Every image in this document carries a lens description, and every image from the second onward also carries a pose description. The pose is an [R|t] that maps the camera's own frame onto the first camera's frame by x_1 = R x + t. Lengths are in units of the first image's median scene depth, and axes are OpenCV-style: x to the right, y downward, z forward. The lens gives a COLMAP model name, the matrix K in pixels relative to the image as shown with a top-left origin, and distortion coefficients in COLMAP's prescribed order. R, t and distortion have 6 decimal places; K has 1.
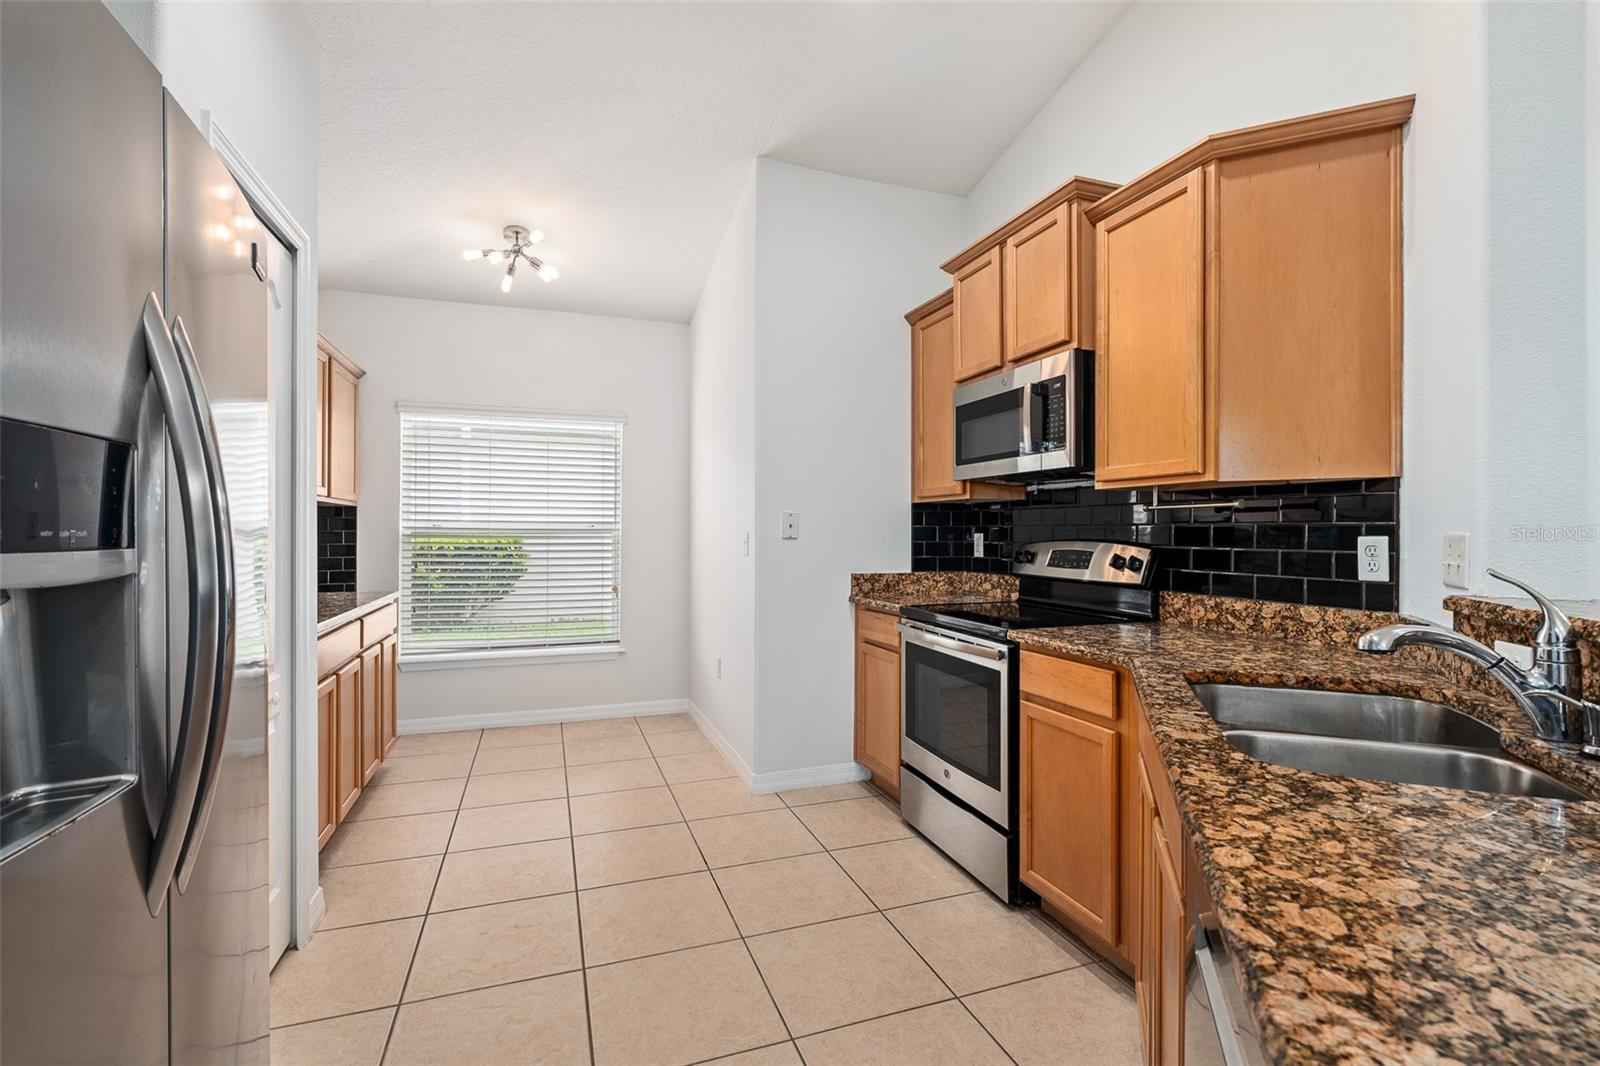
lens RADIAL K [[715.7, 0, 800.0], [0, 715.7, 533.0], [0, 0, 1]] dist [-0.014213, 0.000063]
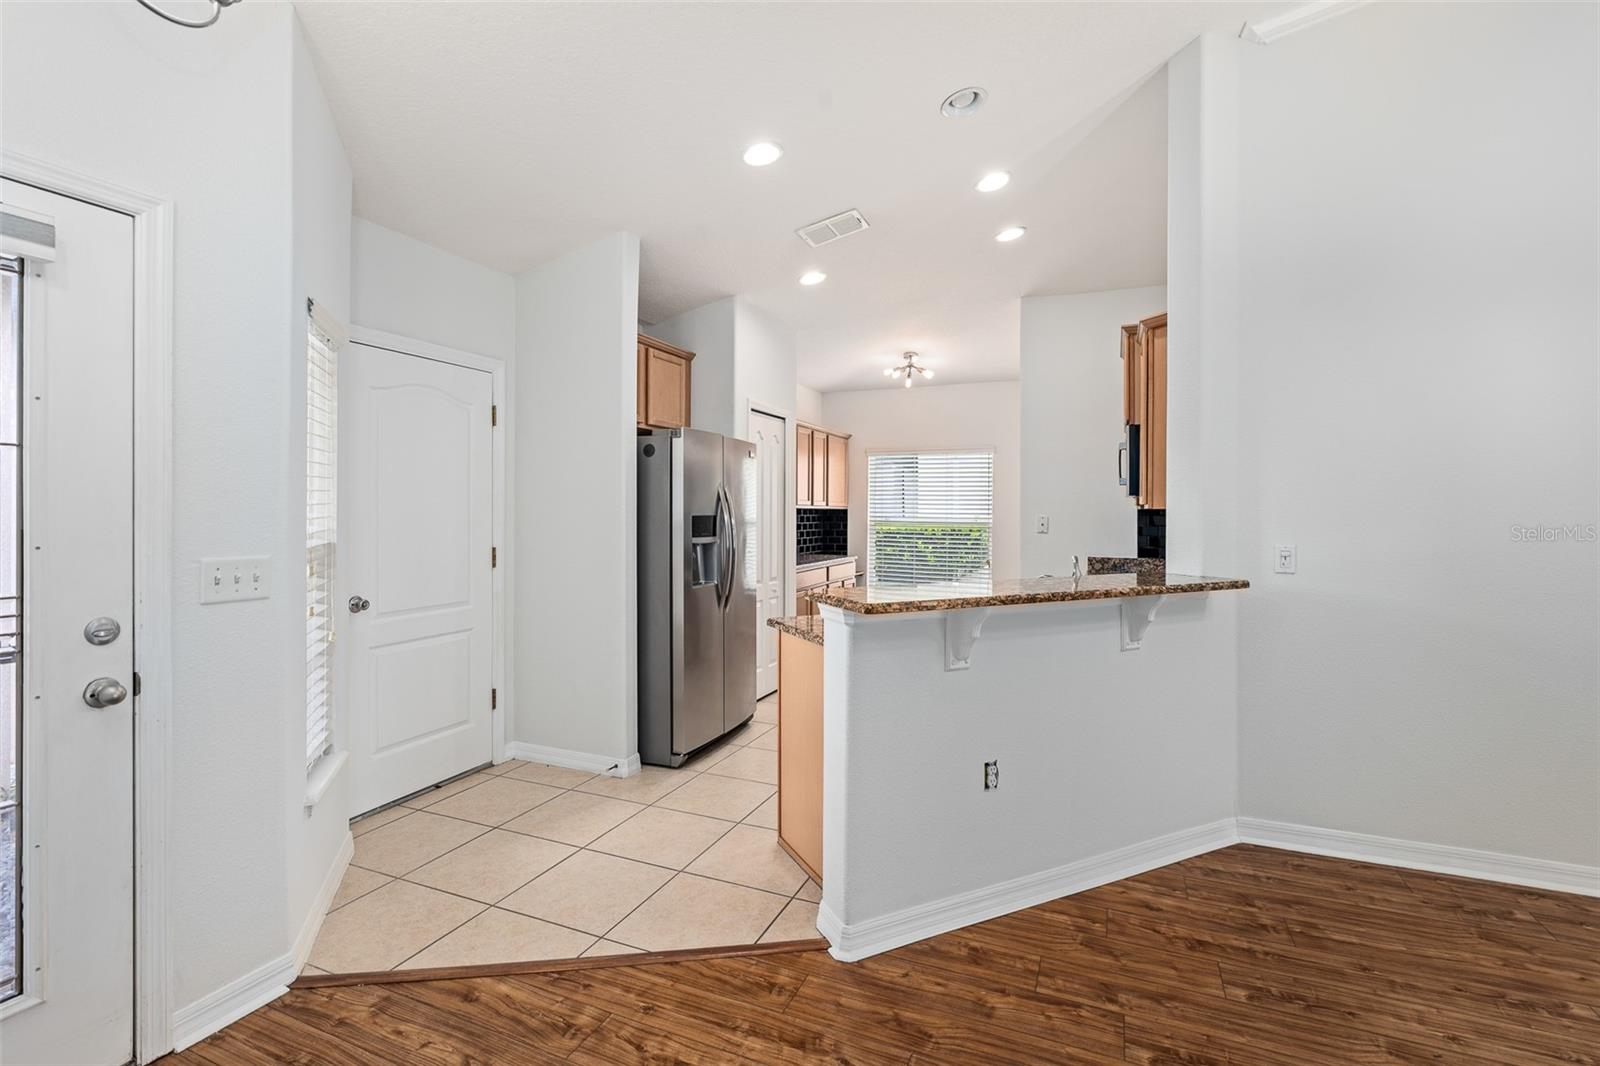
lens RADIAL K [[728.4, 0, 798.2], [0, 728.4, 514.7], [0, 0, 1]] dist [-0.004156, 0.000578]
pose [[0.728756, 0.005235, -0.684753, 0.677671], [-0.004436, 0.999986, 0.002925, -0.033322], [0.684759, 0.000906, 0.728769, -0.533248]]
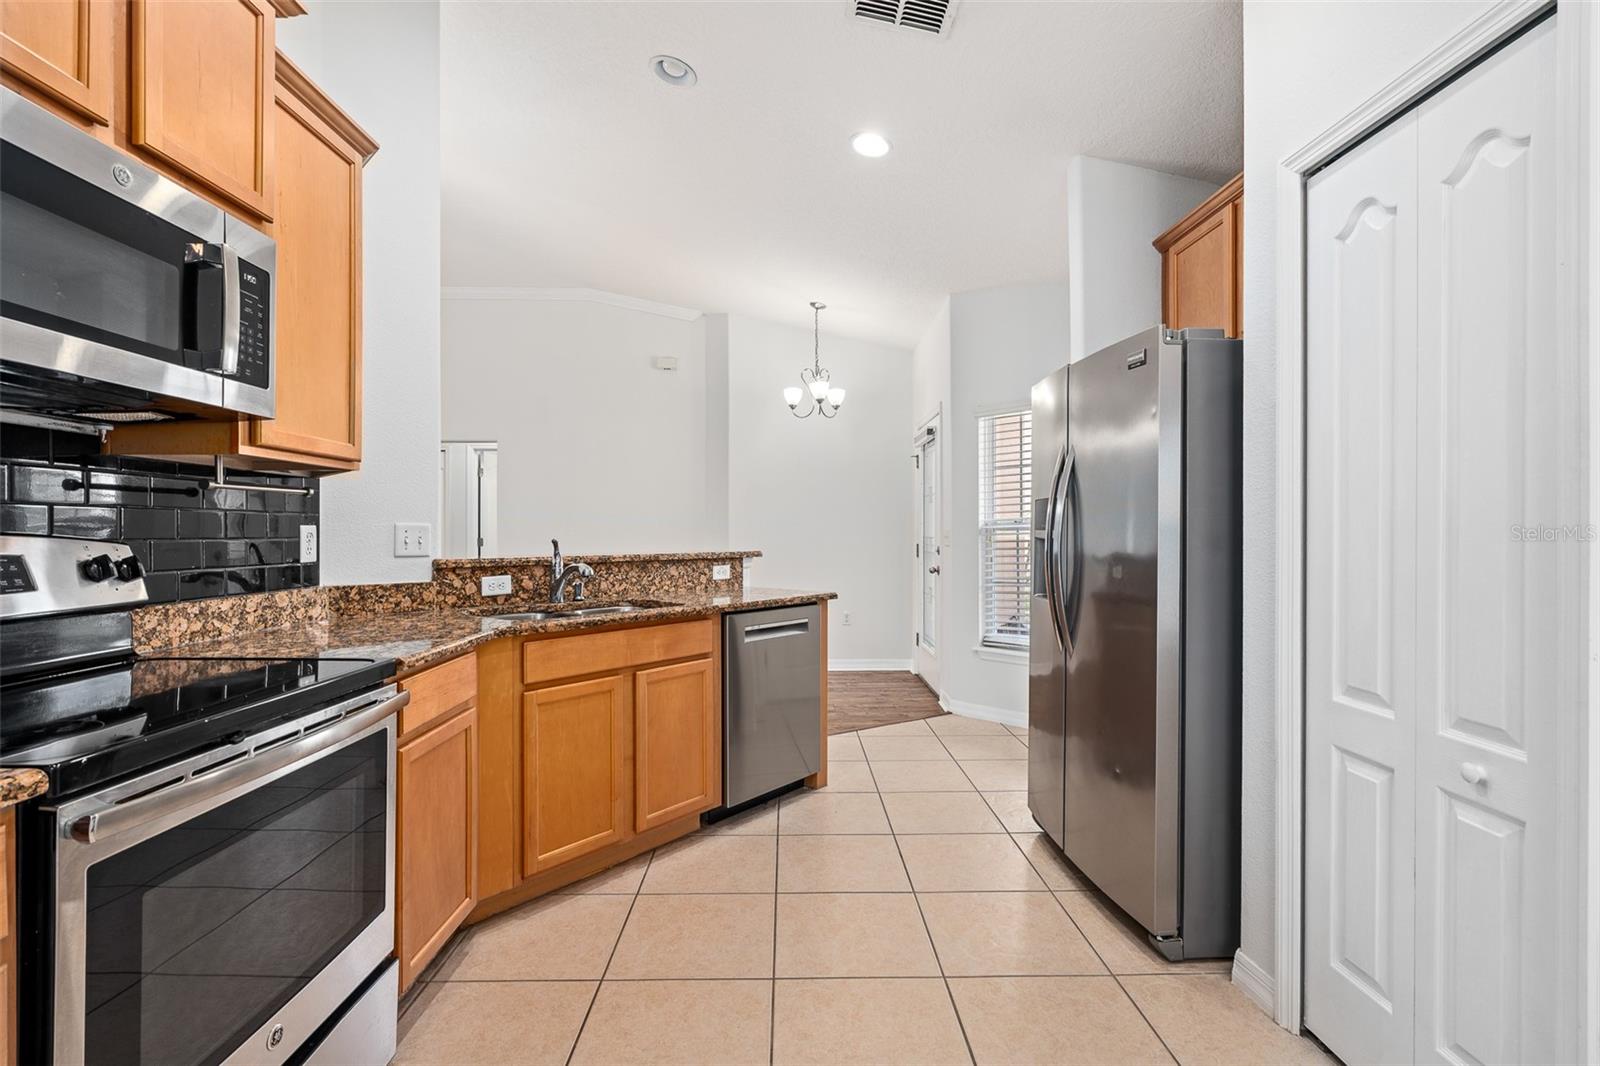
lens RADIAL K [[732.1, 0, 796.8], [0, 732.1, 531.6], [0, 0, 1]] dist [-0.002742, -0.000022]
pose [[-0.945152, -0.001535, 0.326628, -0.202905], [-0.000433, 0.999994, 0.003446, 0.005615], [-0.326632, 0.003116, -0.945147, 1.007132]]
